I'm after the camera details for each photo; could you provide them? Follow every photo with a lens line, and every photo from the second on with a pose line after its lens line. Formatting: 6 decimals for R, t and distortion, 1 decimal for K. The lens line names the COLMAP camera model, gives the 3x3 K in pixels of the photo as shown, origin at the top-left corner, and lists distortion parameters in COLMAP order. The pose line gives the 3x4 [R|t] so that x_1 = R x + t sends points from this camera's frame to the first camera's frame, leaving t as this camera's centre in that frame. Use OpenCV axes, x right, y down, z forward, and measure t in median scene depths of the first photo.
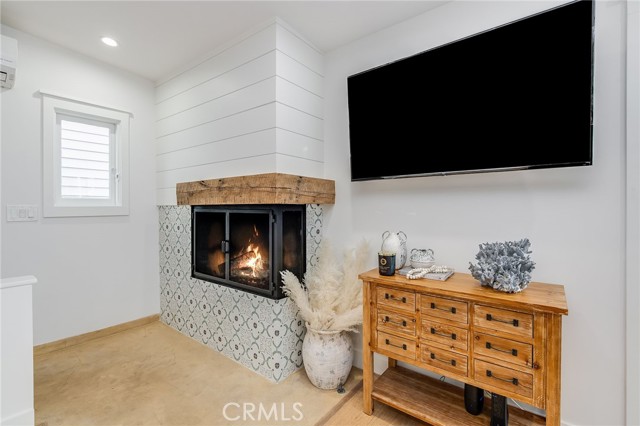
lens RADIAL K [[291.5, 0, 321.7], [0, 291.5, 208.6], [0, 0, 1]] dist [0.000528, 0.000138]
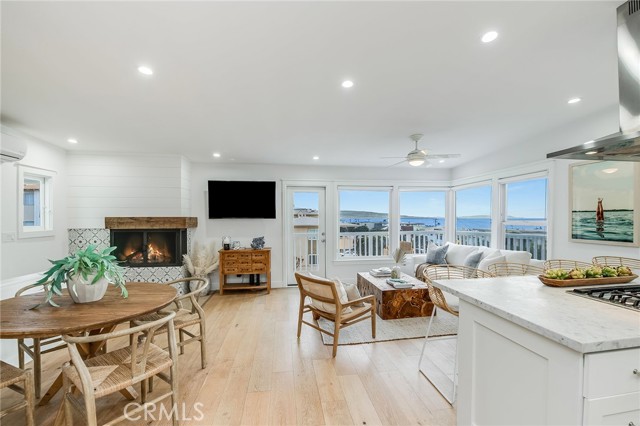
lens RADIAL K [[272.6, 0, 321.5], [0, 272.6, 220.3], [0, 0, 1]] dist [-0.025292, -0.000074]
pose [[0.690517, -0.003532, 0.723308, -1.004173], [0.004996, 0.999988, 0.000113, -0.076905], [-0.723299, 0.003535, 0.690526, -1.496527]]
